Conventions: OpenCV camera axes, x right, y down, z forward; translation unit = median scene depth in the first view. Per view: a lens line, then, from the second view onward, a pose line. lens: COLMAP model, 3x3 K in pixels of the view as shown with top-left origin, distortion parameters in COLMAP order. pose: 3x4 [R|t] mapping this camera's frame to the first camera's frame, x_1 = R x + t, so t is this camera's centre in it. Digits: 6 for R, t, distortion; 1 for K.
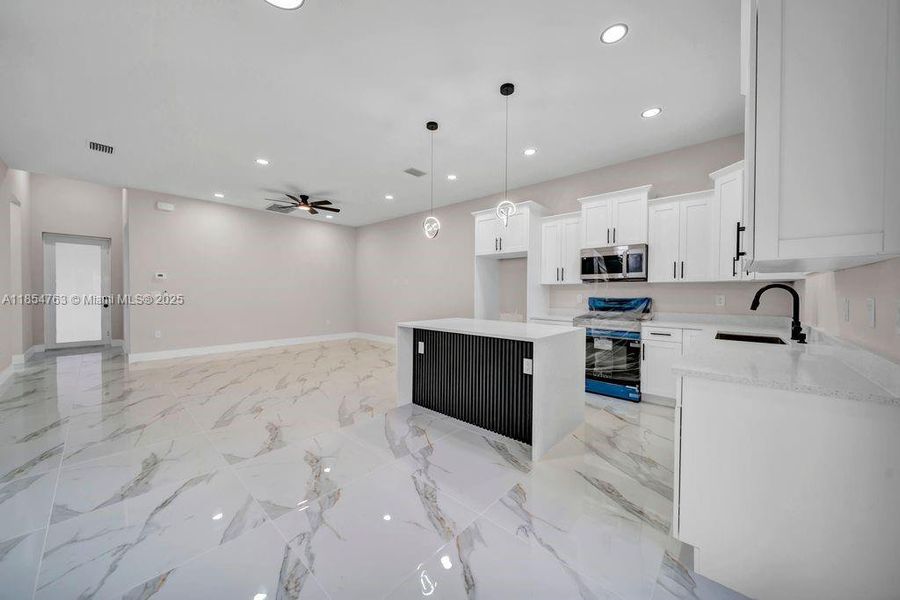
lens RADIAL K [[313.6, 0, 446.9], [0, 313.6, 302.2], [0, 0, 1]] dist [-0.000036, 0.000040]
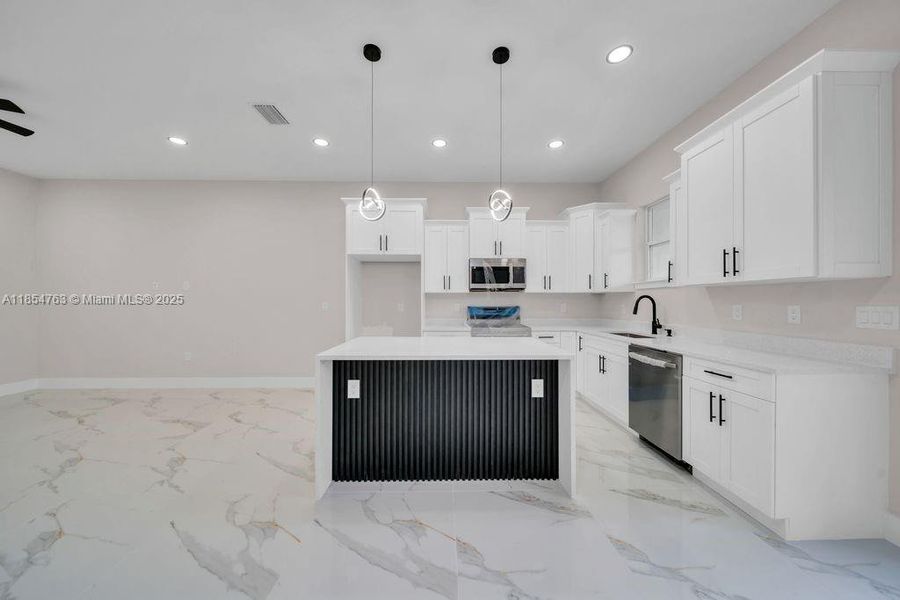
lens RADIAL K [[313.6, 0, 446.9], [0, 313.6, 302.2], [0, 0, 1]] dist [-0.000036, 0.000040]
pose [[0.729409, -0.005218, 0.684058, -0.343583], [0.023550, 0.999570, -0.017486, -0.014658], [-0.683673, 0.028864, 0.729218, 0.362621]]
